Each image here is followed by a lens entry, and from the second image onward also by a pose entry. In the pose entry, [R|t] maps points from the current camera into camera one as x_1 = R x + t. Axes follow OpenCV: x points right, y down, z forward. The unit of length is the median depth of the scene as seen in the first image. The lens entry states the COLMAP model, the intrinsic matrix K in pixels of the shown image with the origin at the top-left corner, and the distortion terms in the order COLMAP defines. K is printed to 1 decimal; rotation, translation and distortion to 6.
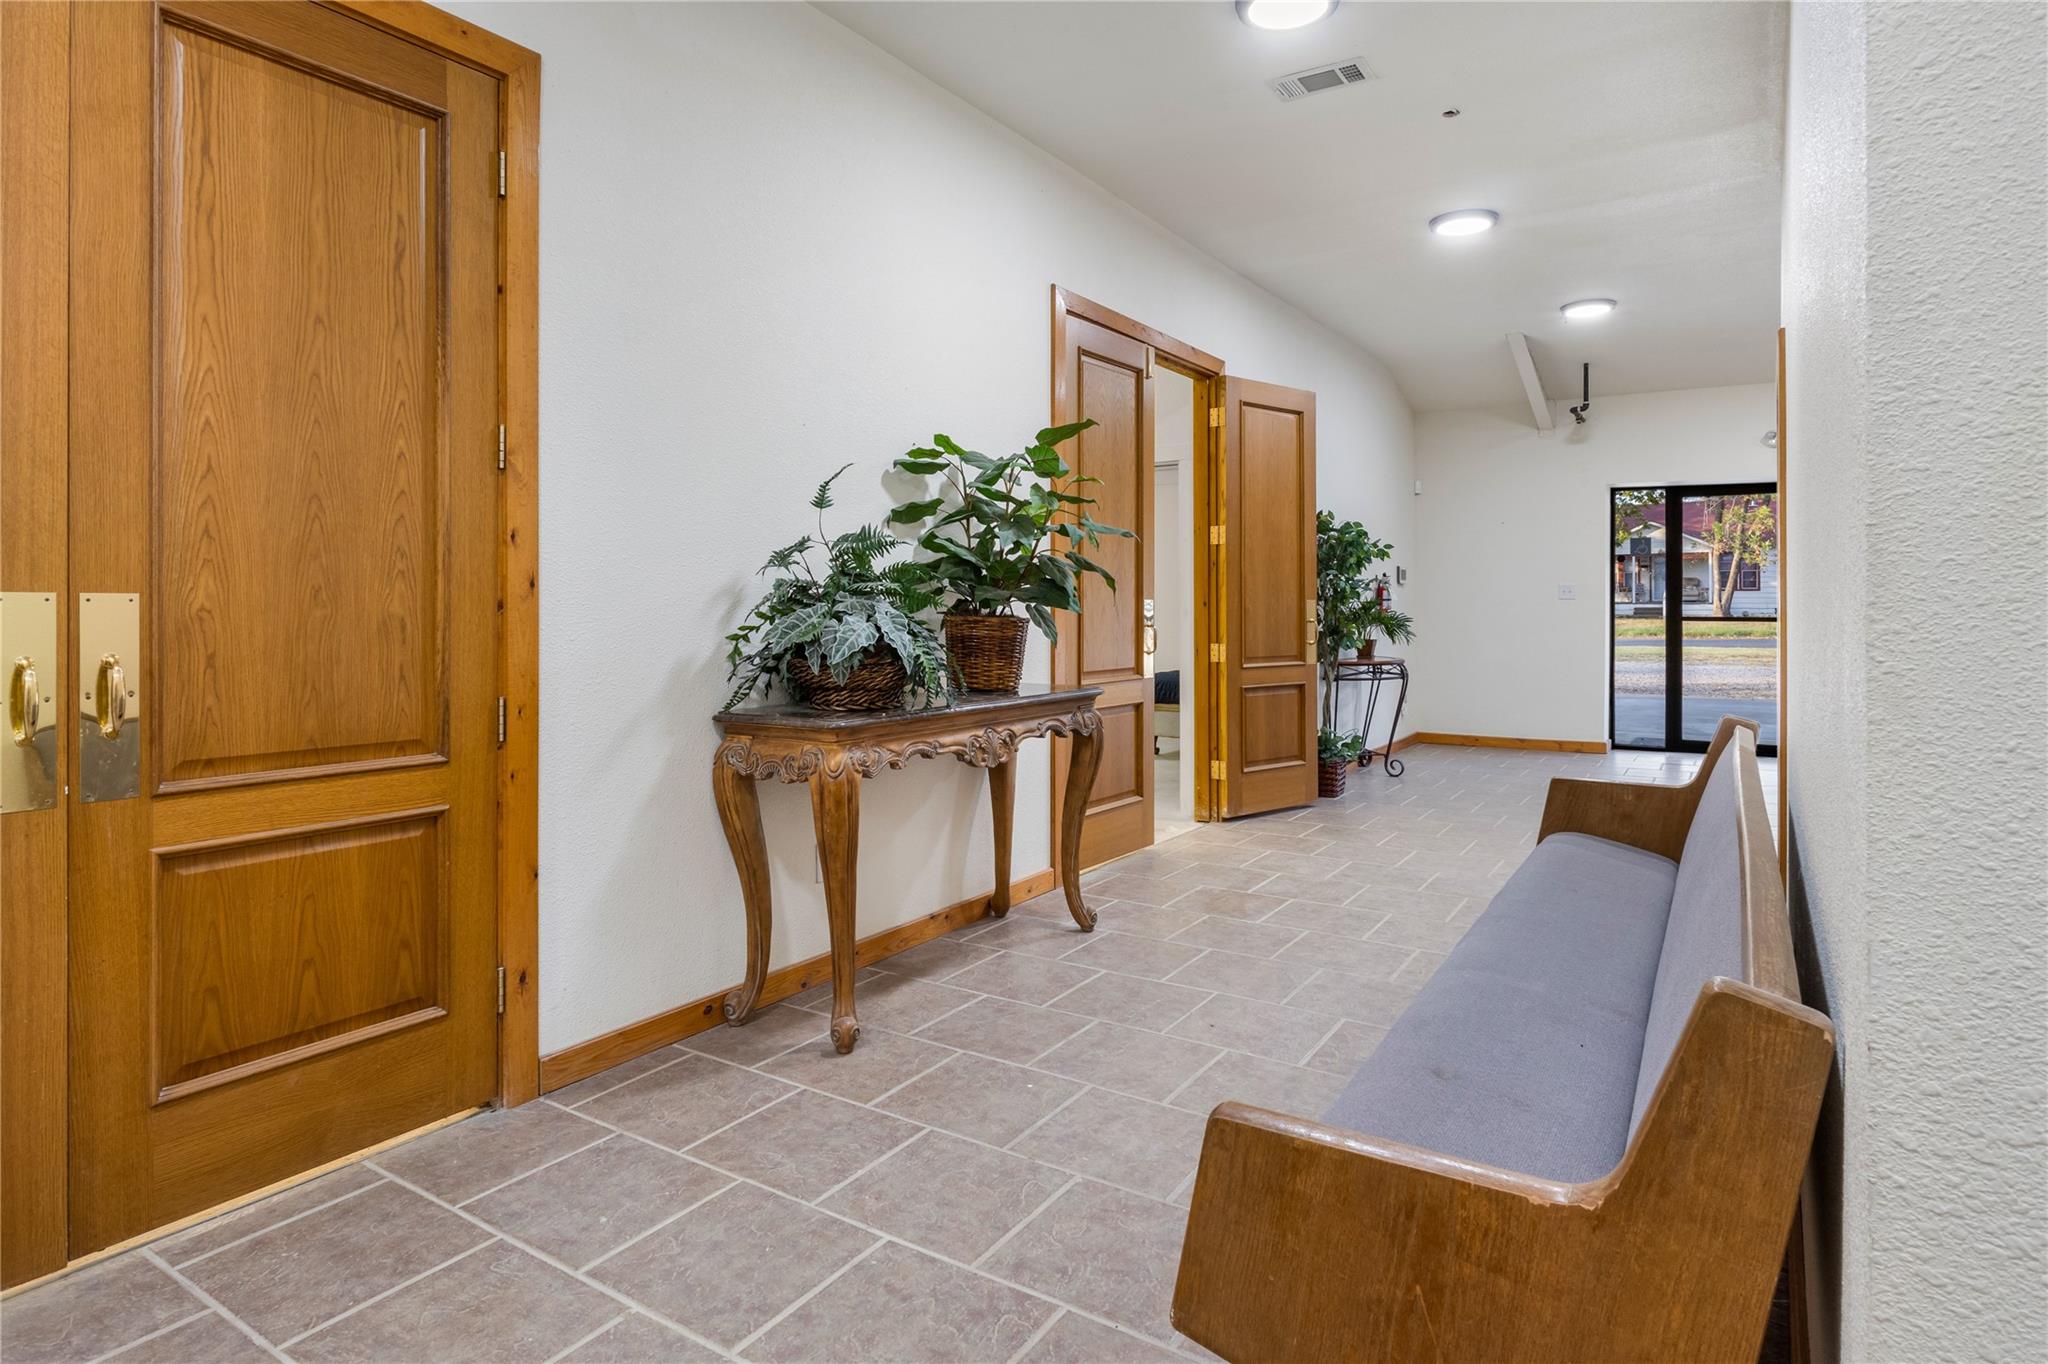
lens RADIAL K [[1119.2, 0, 1030.4], [0, 1119.2, 598.7], [0, 0, 1]] dist [0.002114, 0.000212]
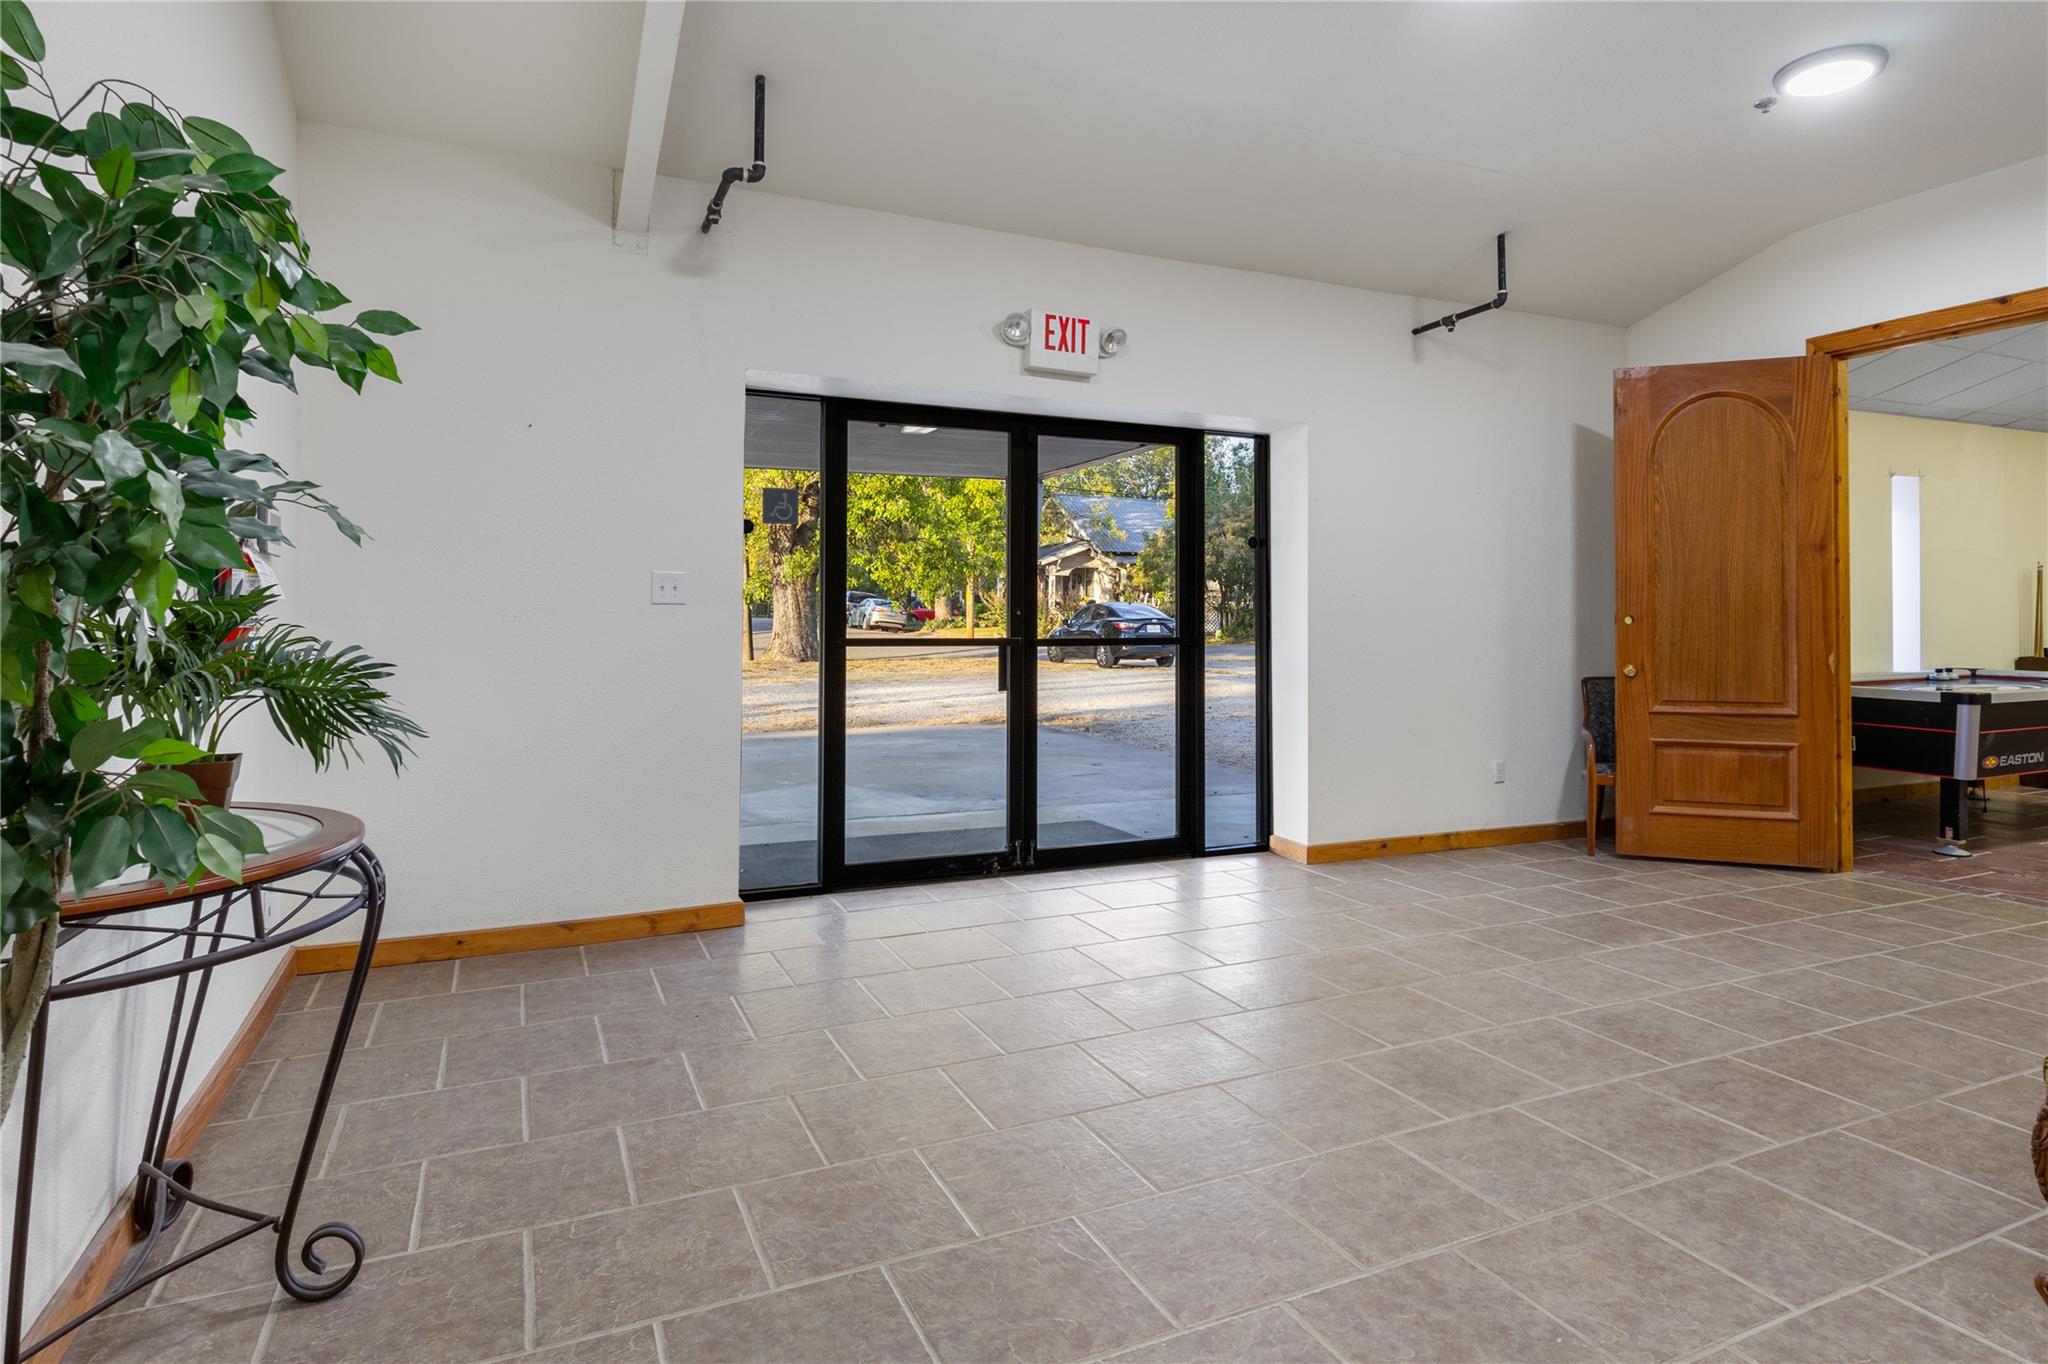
lens RADIAL K [[1119.2, 0, 1030.4], [0, 1119.2, 598.7], [0, 0, 1]] dist [0.002114, 0.000212]
pose [[0.535678, 0.015319, 0.844283, 0.191126], [-0.006913, 0.999881, -0.013757, 0.004201], [-0.844394, 0.001533, 0.535721, 0.713533]]
